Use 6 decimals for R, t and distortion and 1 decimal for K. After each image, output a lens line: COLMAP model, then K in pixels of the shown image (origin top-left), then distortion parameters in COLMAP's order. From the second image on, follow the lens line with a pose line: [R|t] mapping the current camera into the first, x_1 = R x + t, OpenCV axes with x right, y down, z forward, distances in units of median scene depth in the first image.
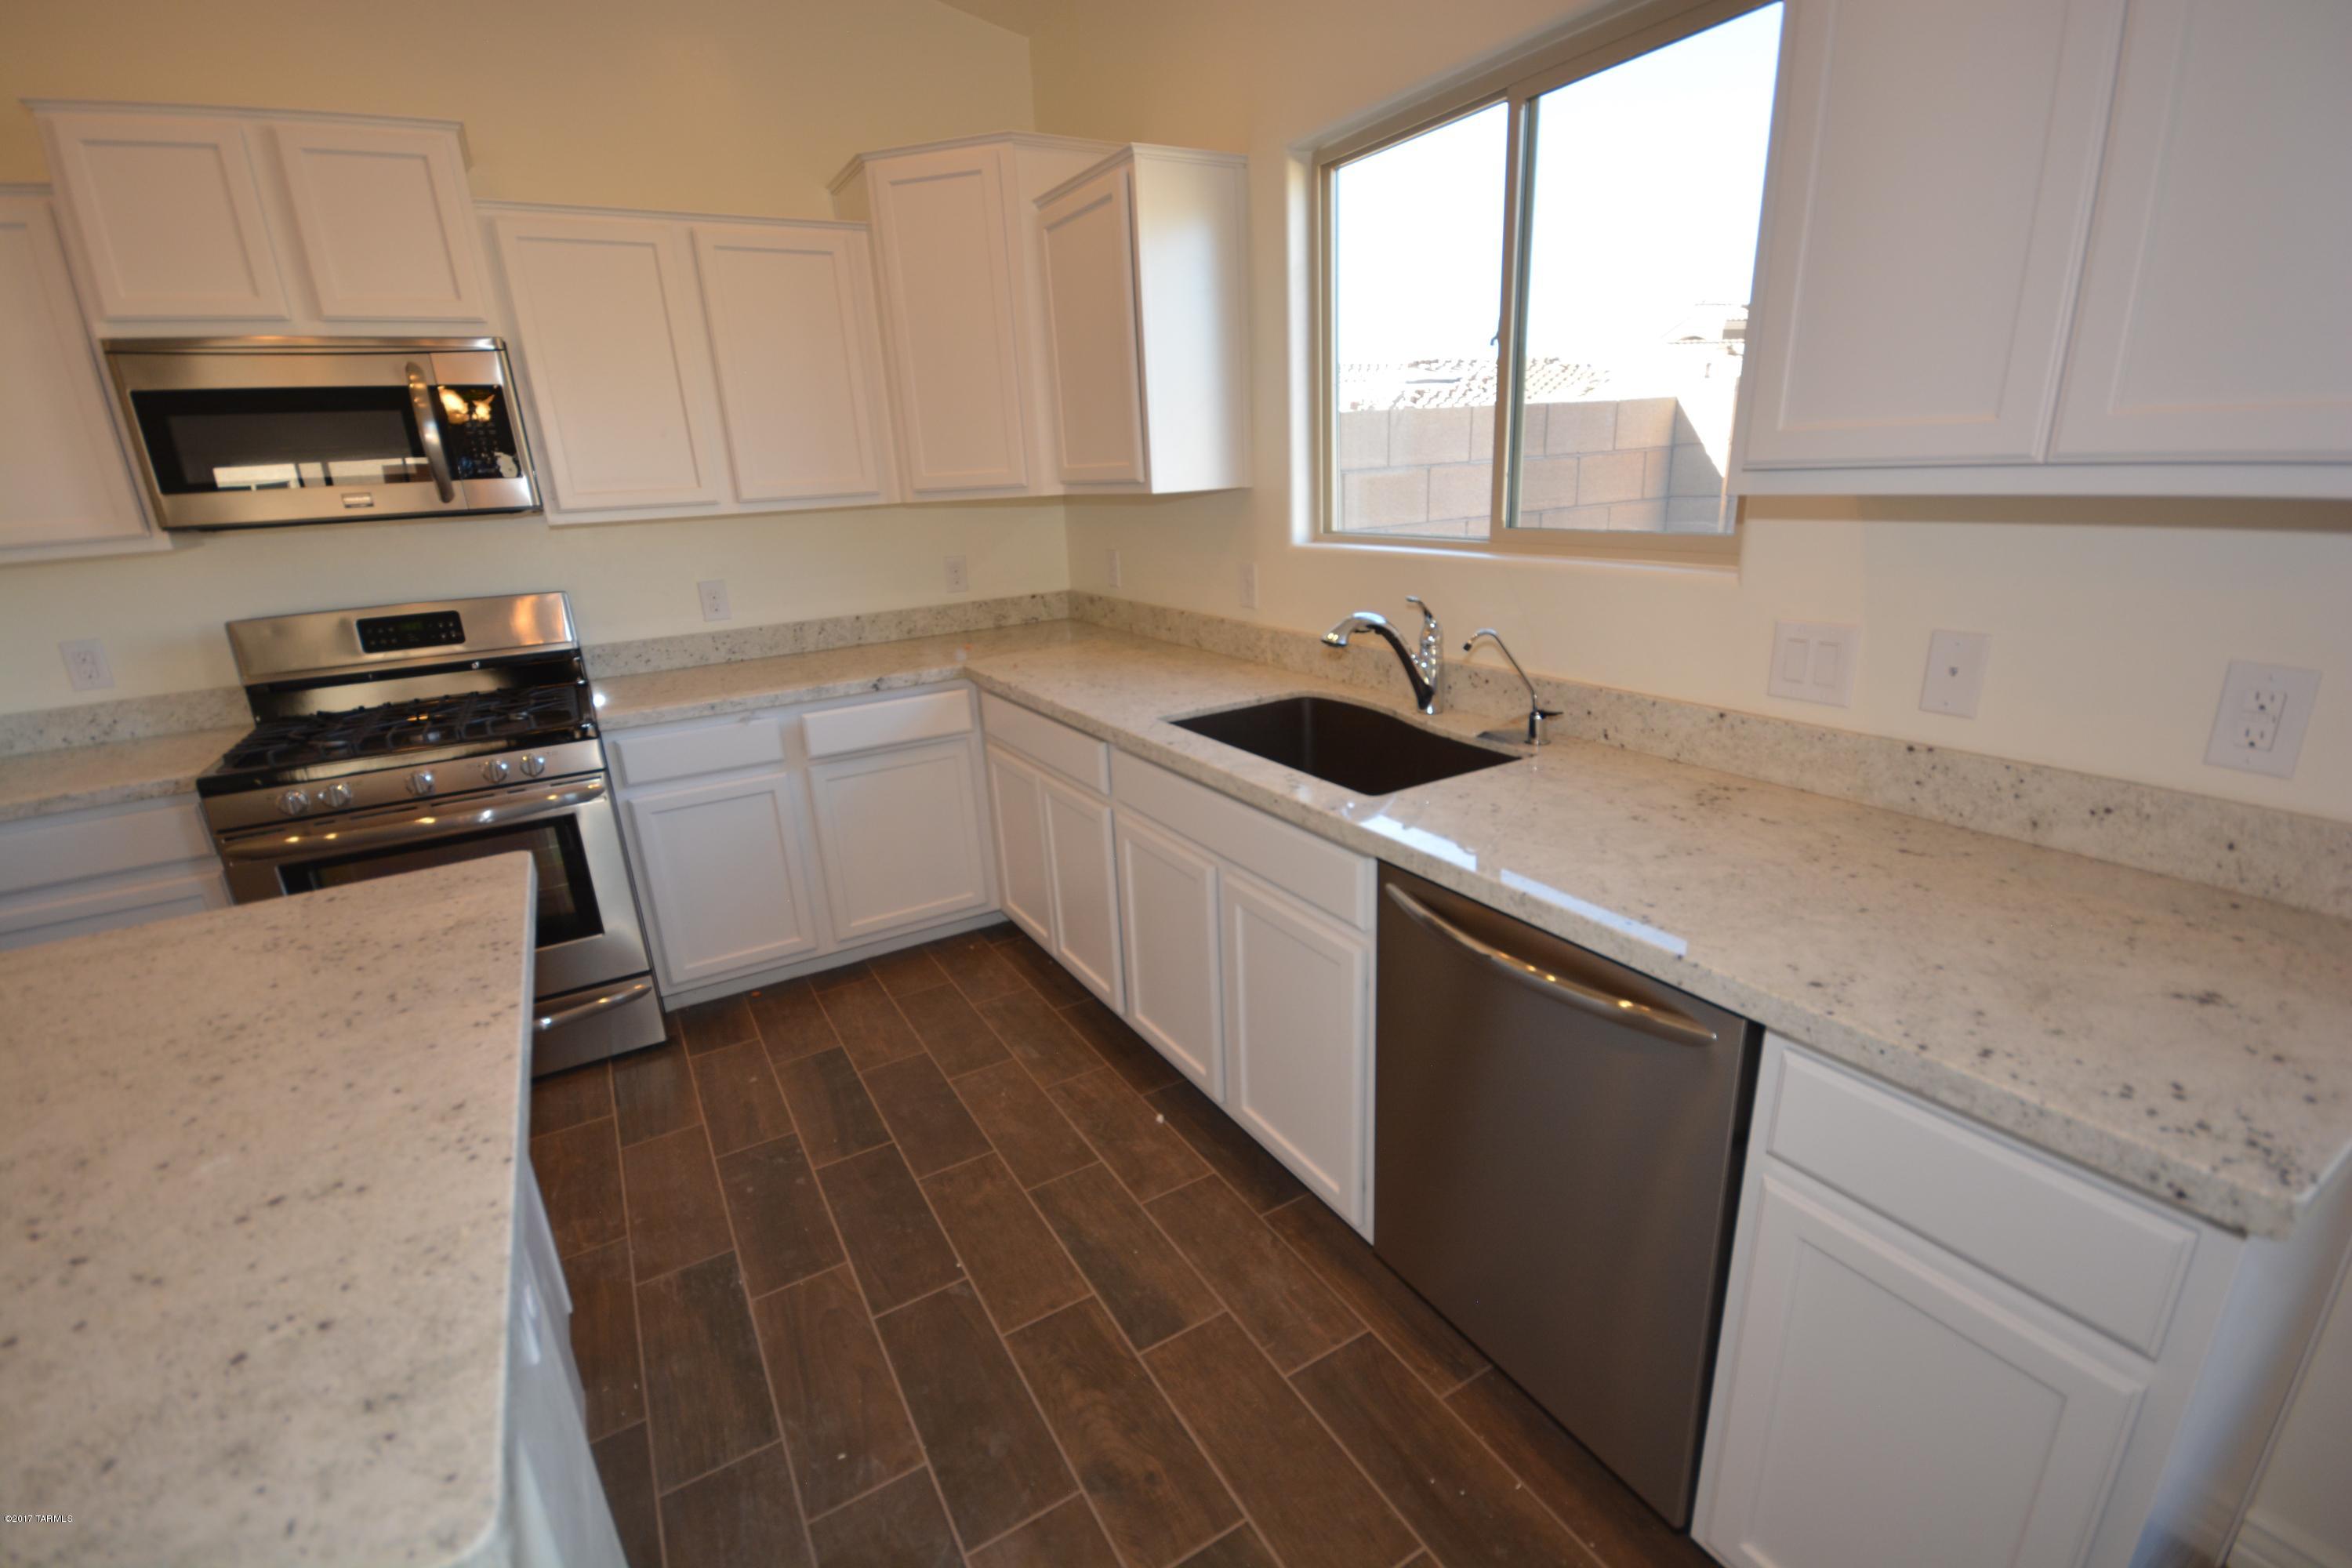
lens RADIAL K [[1028.4, 0, 1170.2], [0, 1028.4, 795.5], [0, 0, 1]] dist [-0.001752, -0.003887]
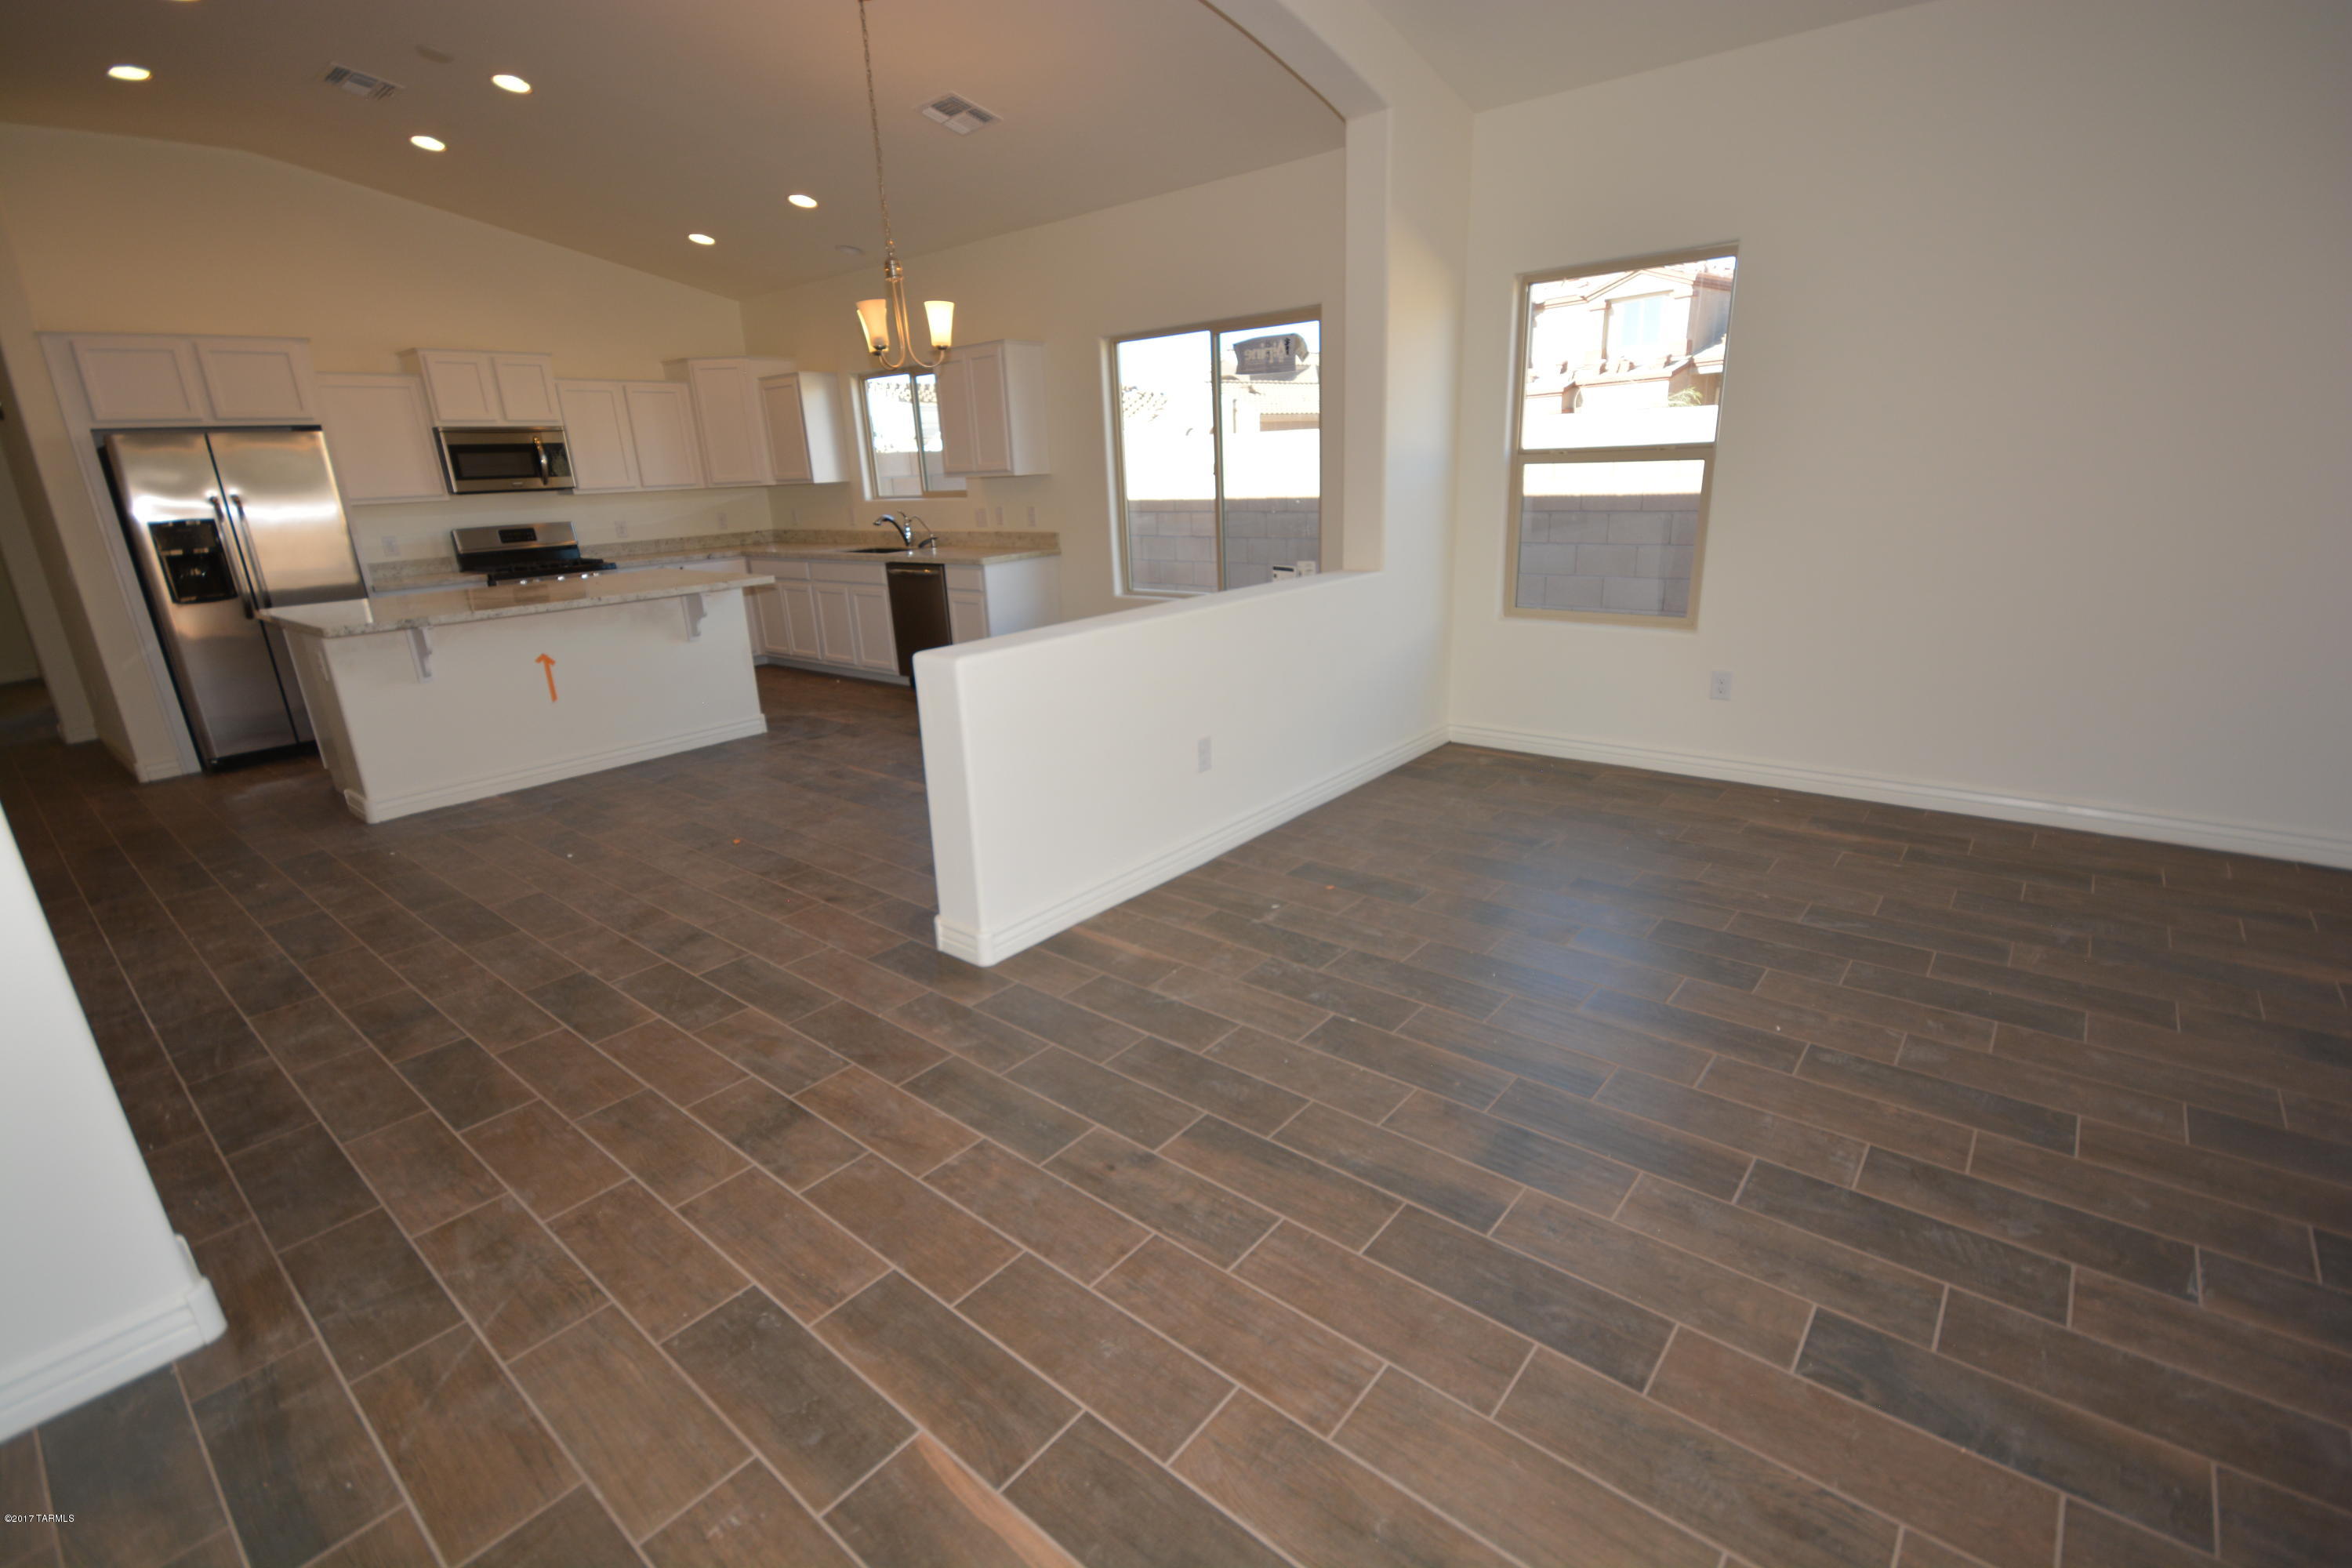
lens RADIAL K [[1050.8, 0, 1161.0], [0, 1050.8, 796.8], [0, 0, 1]] dist [0.002101, -0.002975]
pose [[0.945080, -0.090102, 0.314173, -0.101861], [0.095697, 0.995408, -0.002397, 0.674655], [-0.312514, 0.032331, 0.949363, -2.051555]]
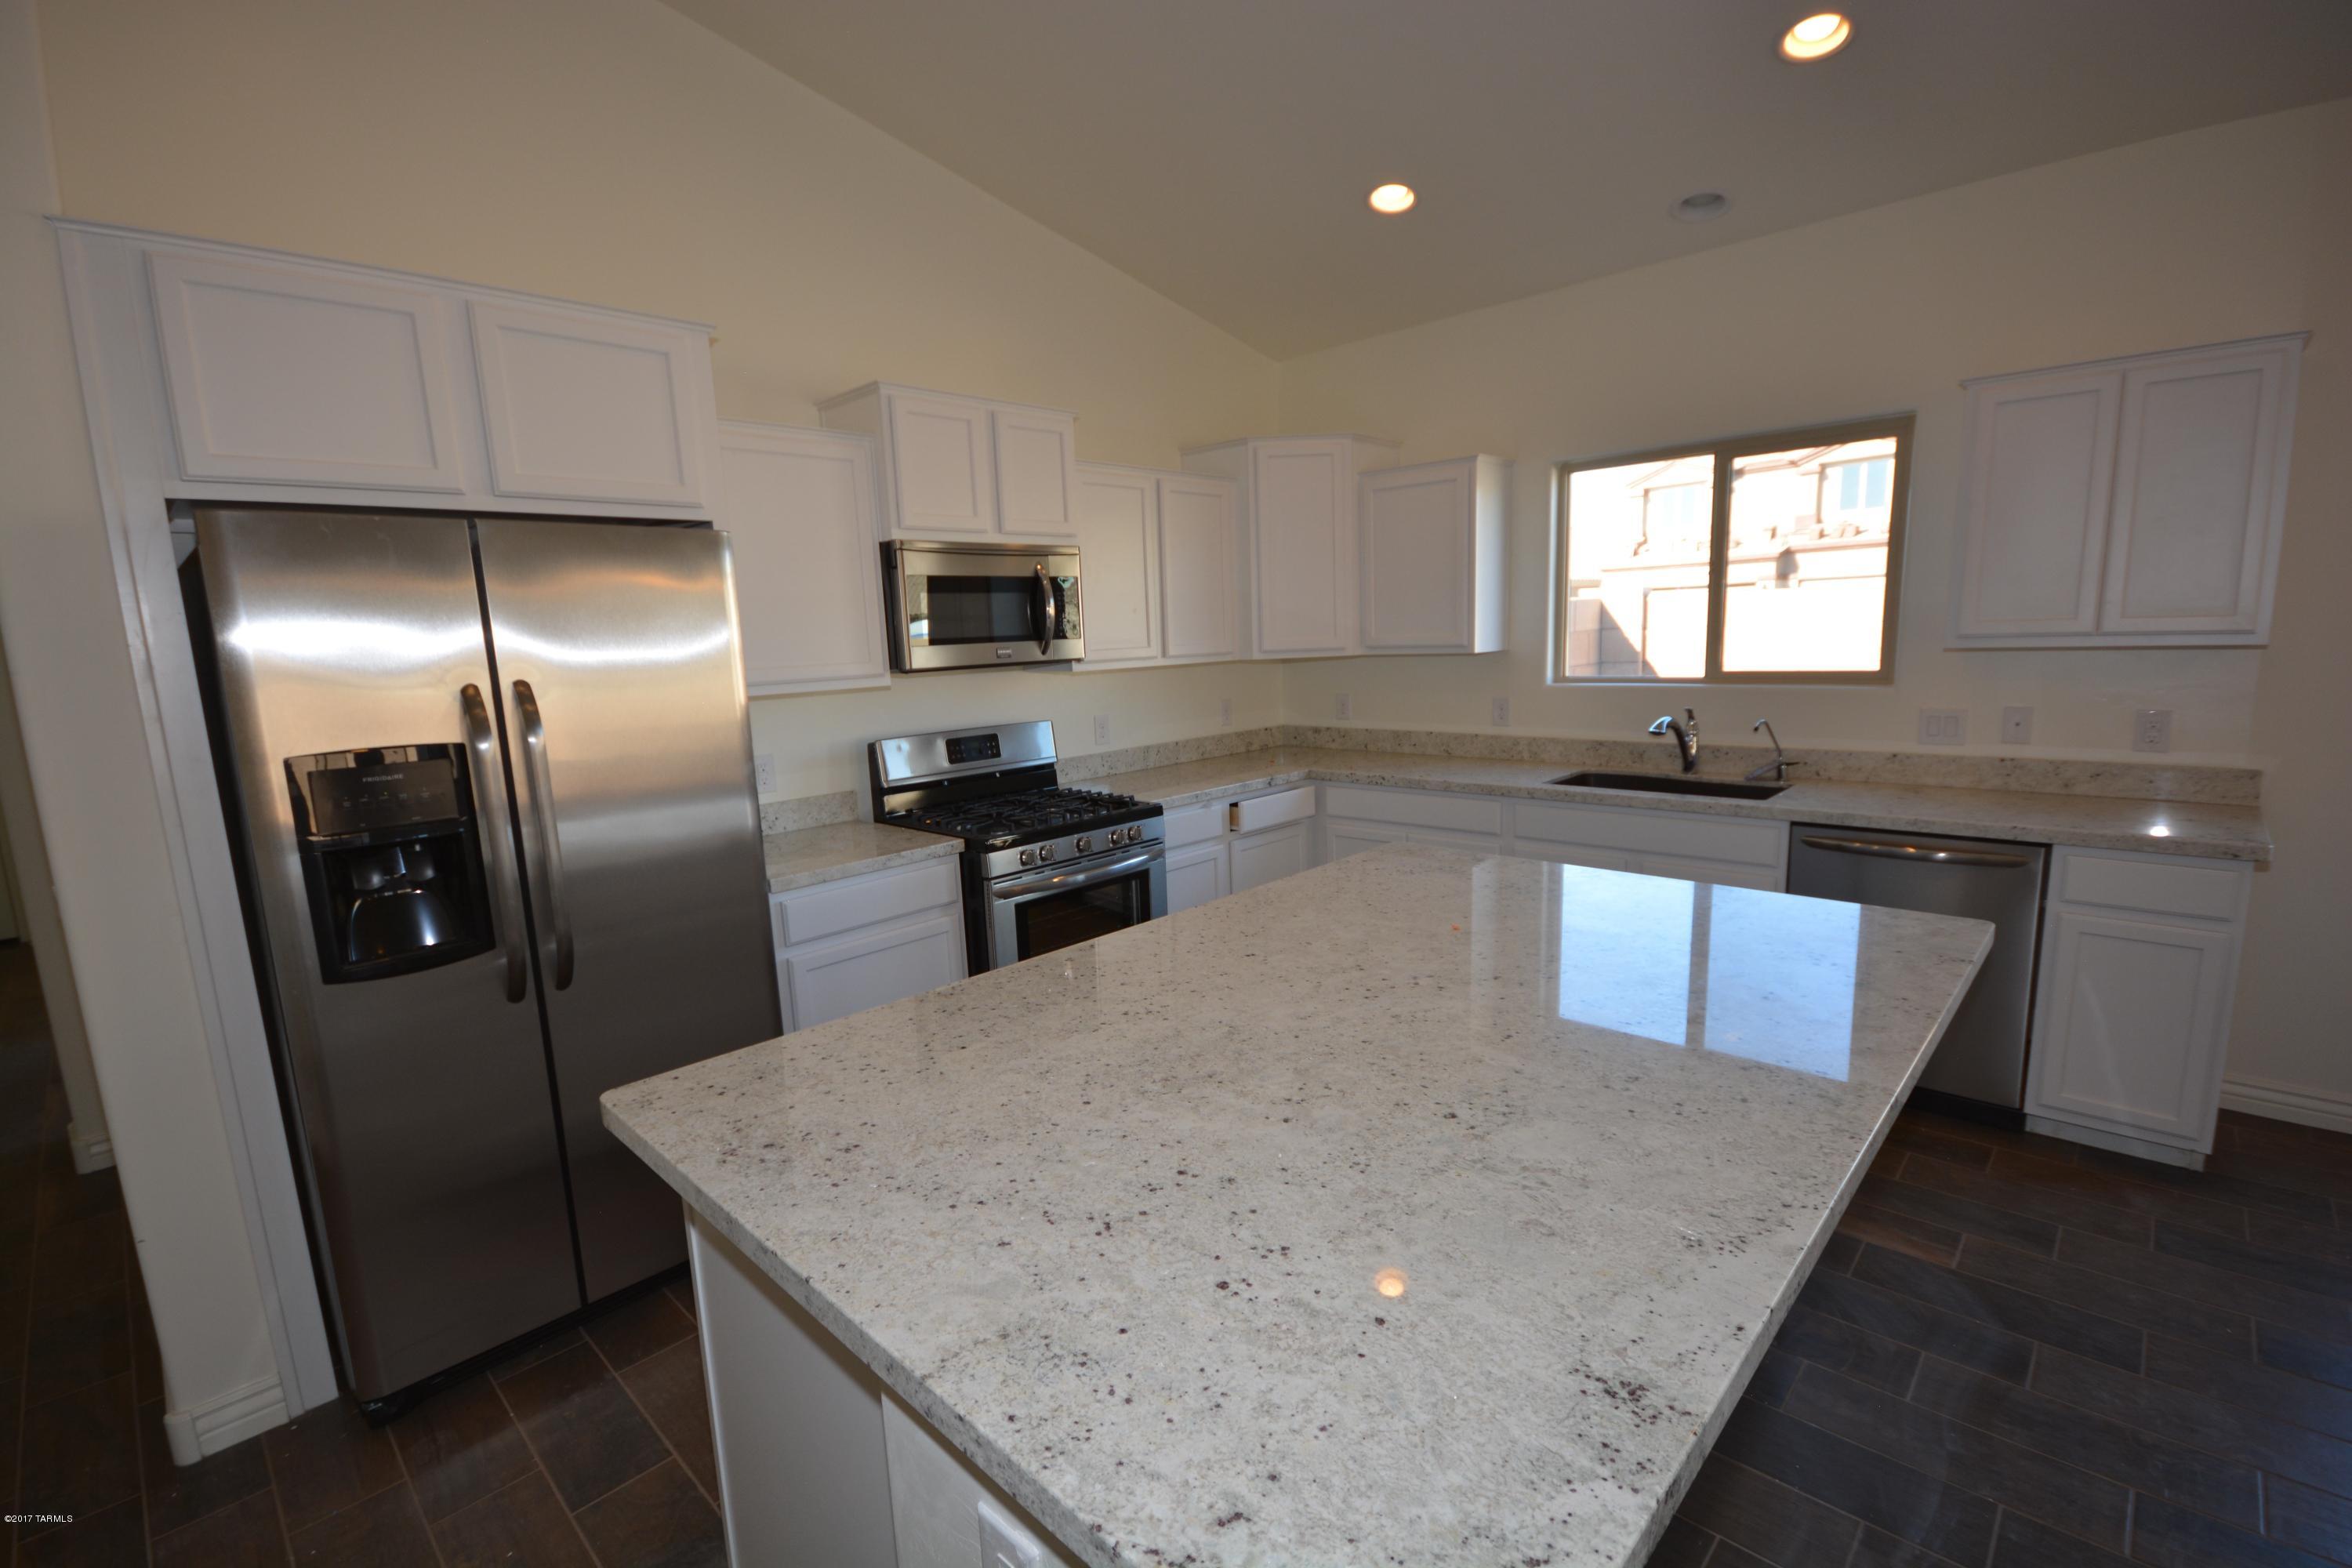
lens RADIAL K [[1028.4, 0, 1168.7], [0, 1028.4, 794.5], [0, 0, 1]] dist [-0.001752, -0.003887]
pose [[0.963744, -0.028698, 0.265279, -0.874300], [0.072041, 0.985263, -0.155134, 0.131165], [-0.256918, 0.168621, 0.951609, -0.347664]]
